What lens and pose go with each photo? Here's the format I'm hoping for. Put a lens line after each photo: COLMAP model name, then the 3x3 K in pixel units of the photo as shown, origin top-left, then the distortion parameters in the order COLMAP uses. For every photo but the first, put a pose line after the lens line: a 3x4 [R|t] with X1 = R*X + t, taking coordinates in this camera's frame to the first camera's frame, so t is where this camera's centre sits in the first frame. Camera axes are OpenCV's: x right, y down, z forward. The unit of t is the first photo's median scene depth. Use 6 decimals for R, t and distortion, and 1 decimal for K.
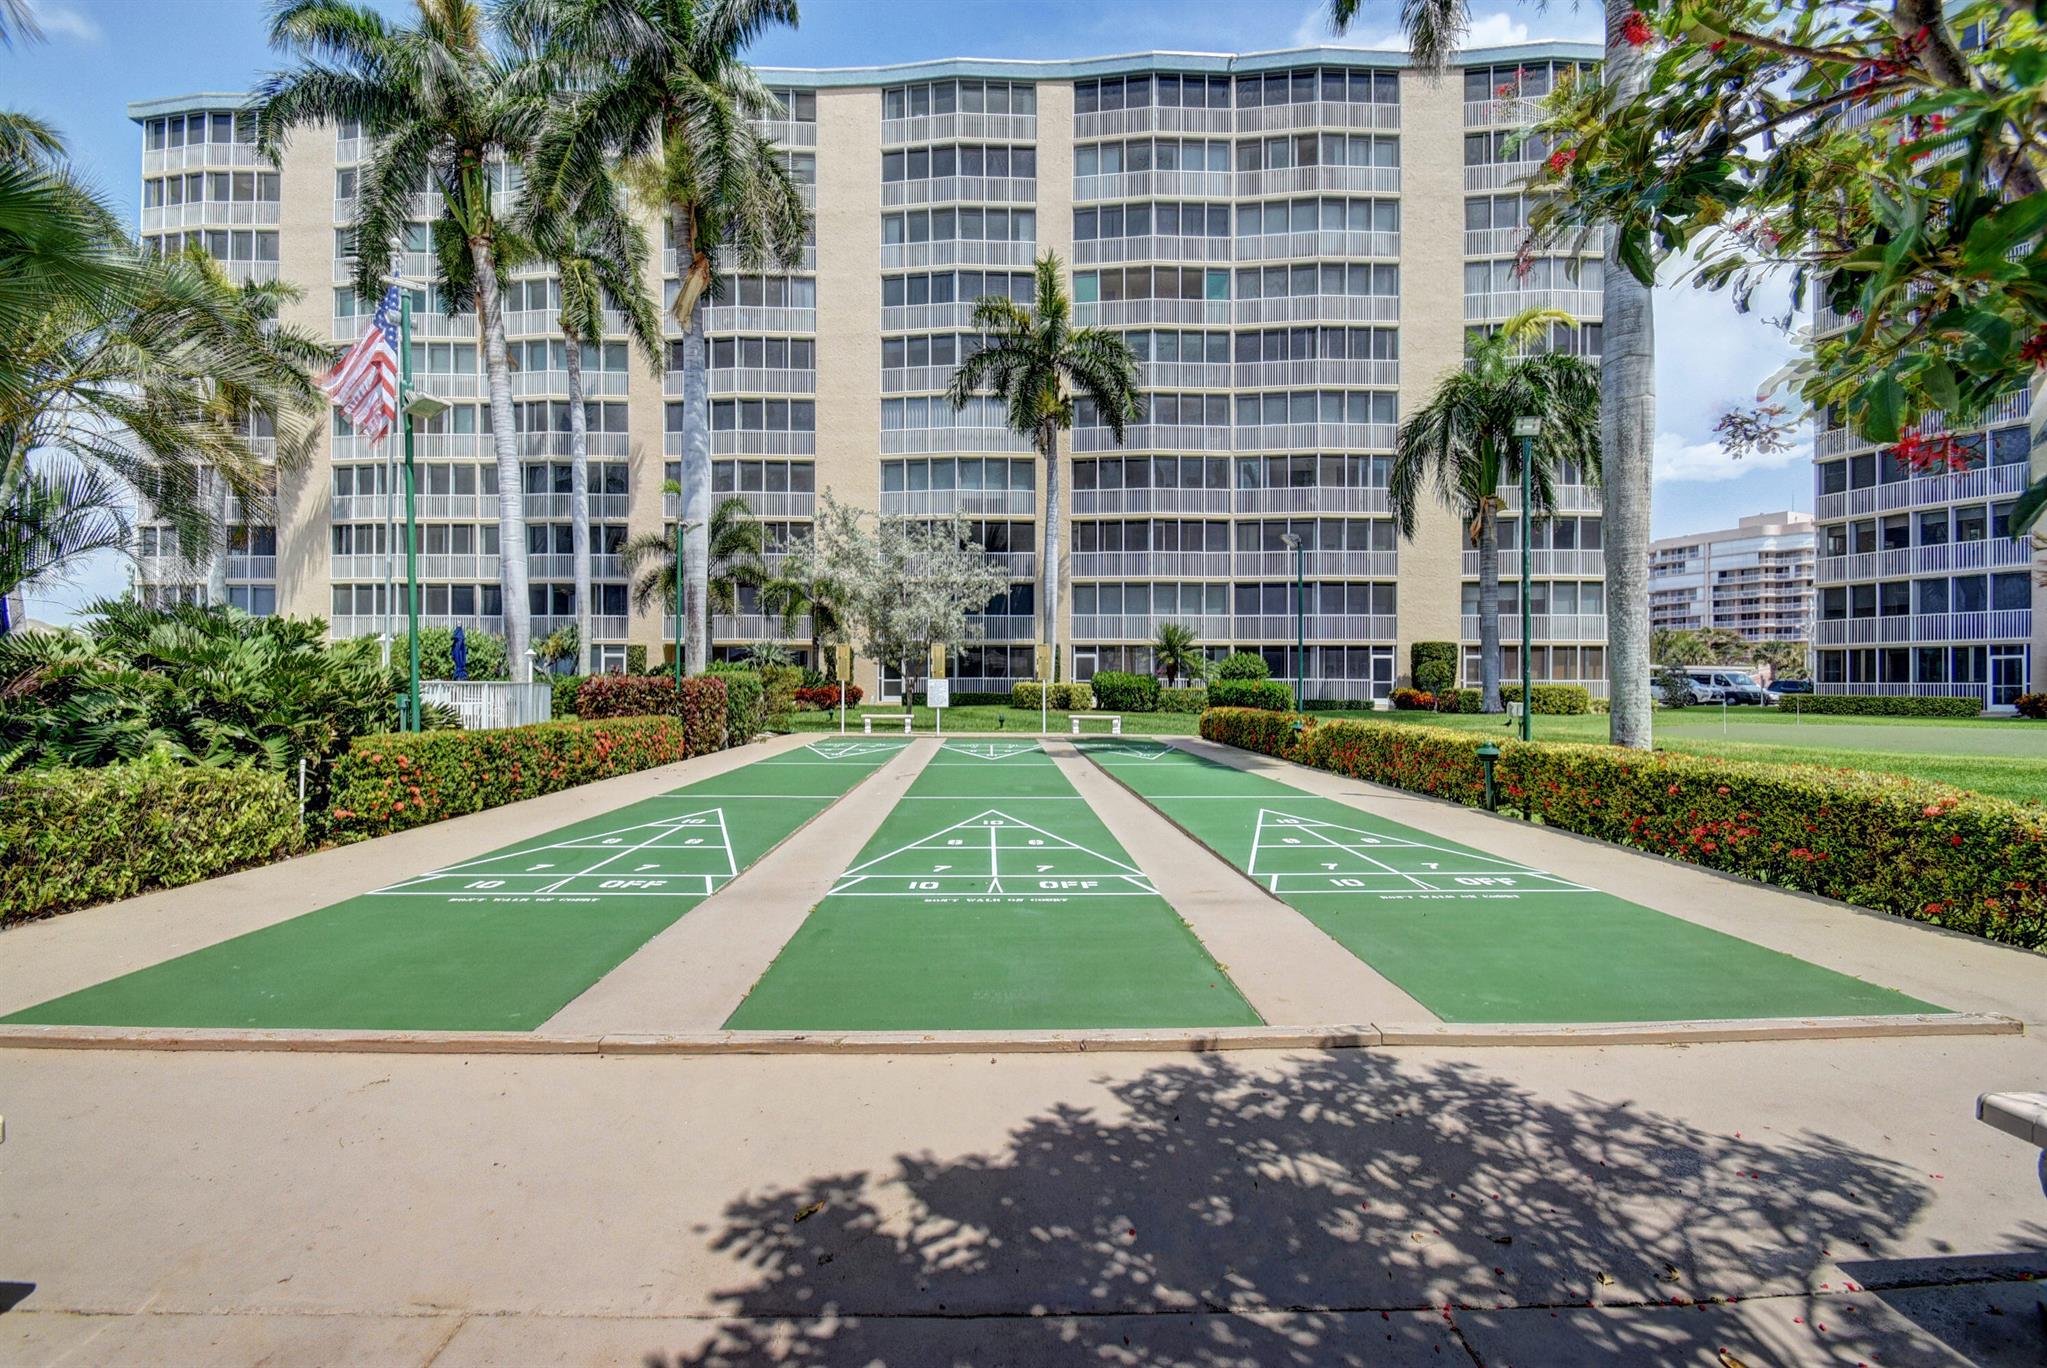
lens RADIAL K [[799.1, 0, 1019.8], [0, 799.1, 689.1], [0, 0, 1]] dist [-0.000368, -0.000365]
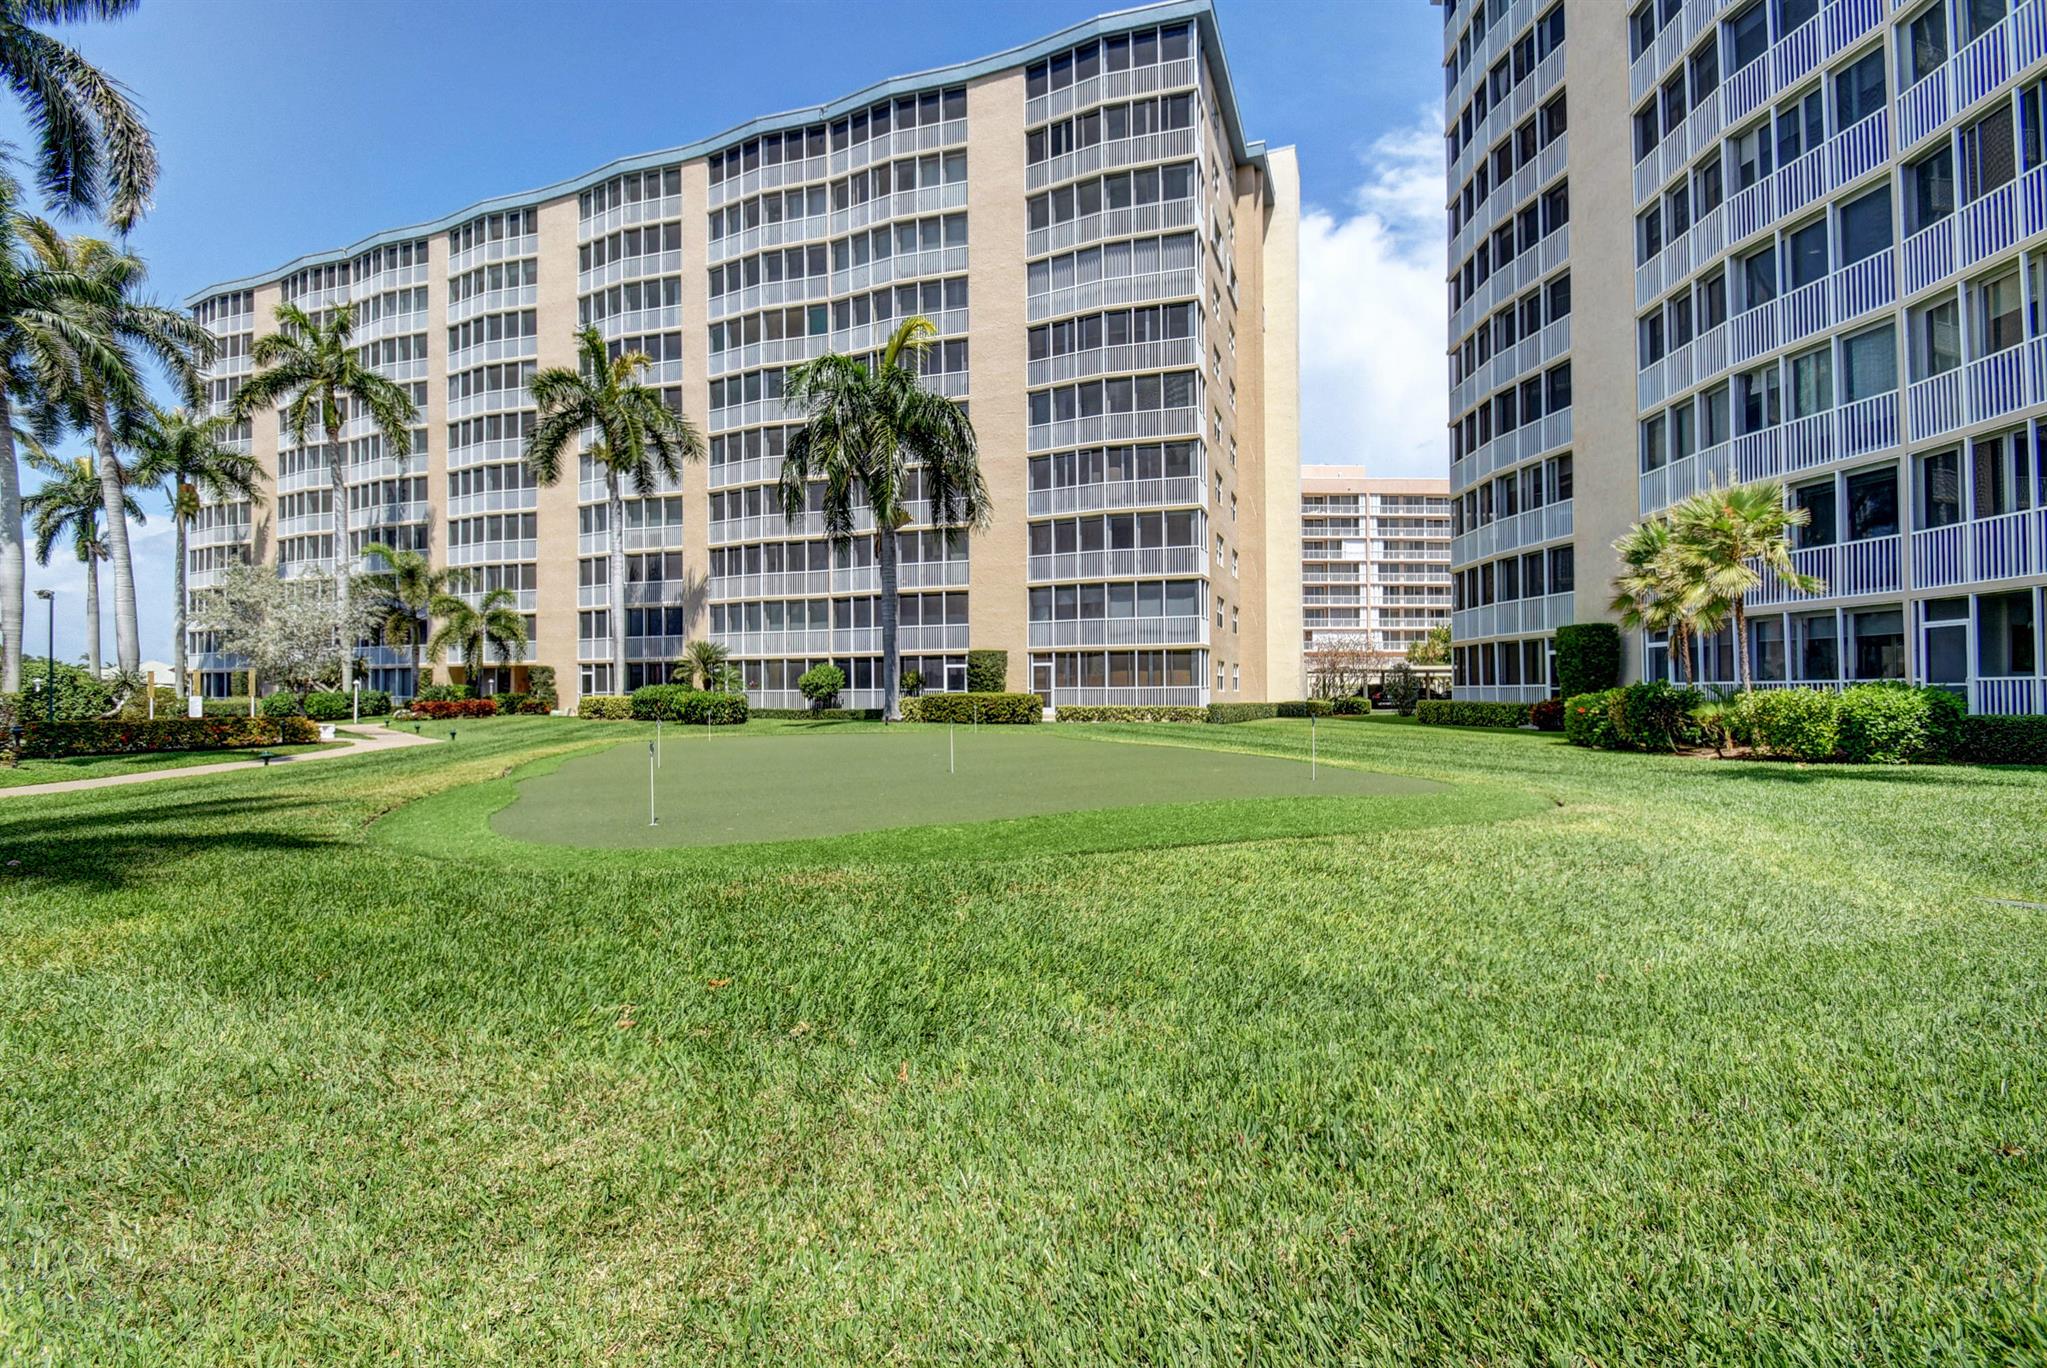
lens RADIAL K [[905.8, 0, 1022.4], [0, 905.8, 680.9], [0, 0, 1]] dist [0.001358, 0.000236]
pose [[0.944897, -0.015023, -0.327024, 0.877760], [0.008556, 0.999739, -0.021207, 0.003295], [0.327257, 0.017240, 0.944778, -0.043685]]
